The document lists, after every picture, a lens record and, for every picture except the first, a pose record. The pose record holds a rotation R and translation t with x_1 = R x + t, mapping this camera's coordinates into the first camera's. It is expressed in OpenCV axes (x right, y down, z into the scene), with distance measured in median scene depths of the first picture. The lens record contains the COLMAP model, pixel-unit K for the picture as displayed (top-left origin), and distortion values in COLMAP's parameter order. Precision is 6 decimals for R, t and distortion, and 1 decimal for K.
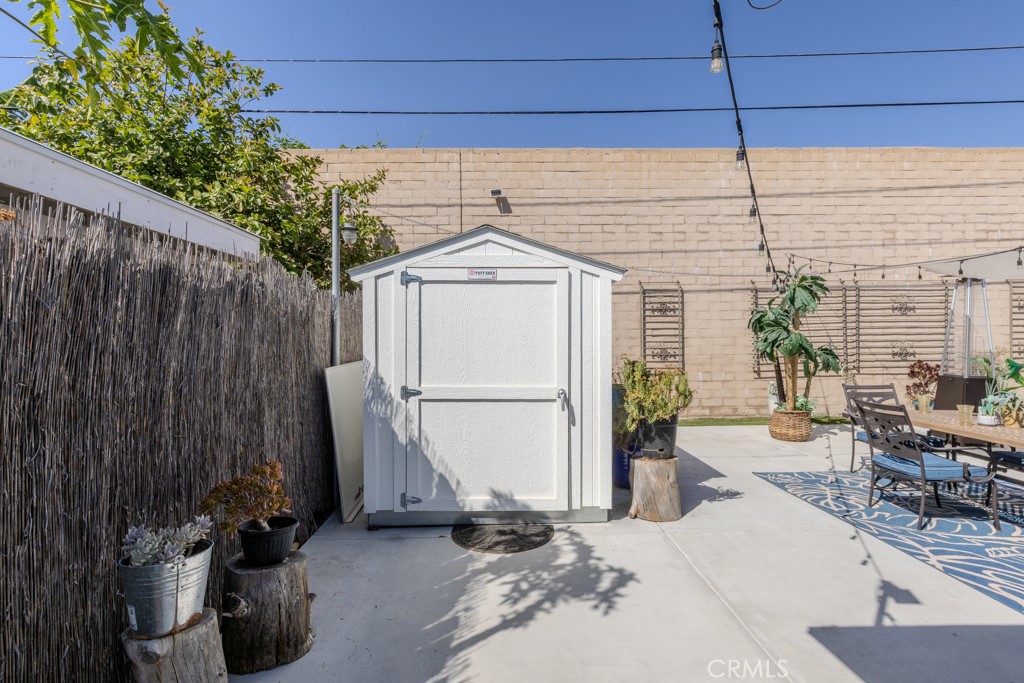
lens RADIAL K [[489.9, 0, 507.1], [0, 489.9, 340.4], [0, 0, 1]] dist [0.003254, 0.000018]
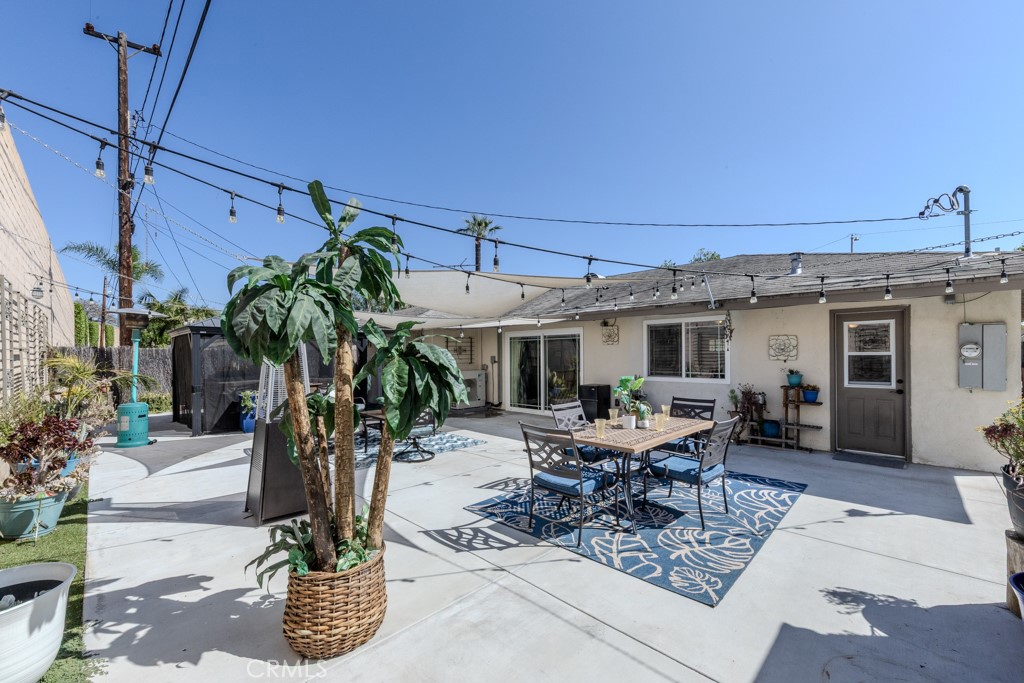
lens RADIAL K [[420.5, 0, 513.2], [0, 420.5, 347.3], [0, 0, 1]] dist [0.001228, 0.000384]
pose [[-0.702682, 0.025312, 0.711053, 0.195981], [0.020000, 0.999675, -0.015821, -0.011950], [-0.711222, 0.003104, -0.702960, 0.930007]]
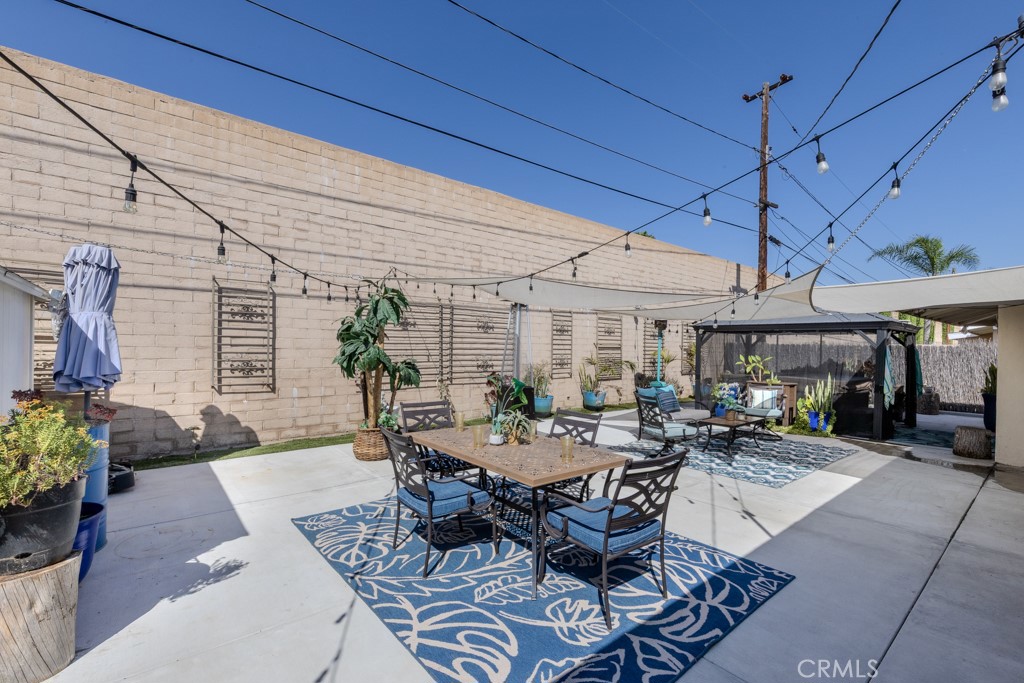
lens RADIAL K [[449.3, 0, 518.8], [0, 449.3, 344.4], [0, 0, 1]] dist [0.005400, 0.001135]
pose [[0.776494, 0.025569, 0.629605, 0.197944], [-0.019673, 0.999673, -0.016335, -0.007805], [-0.629817, 0.000298, 0.776743, 0.118983]]
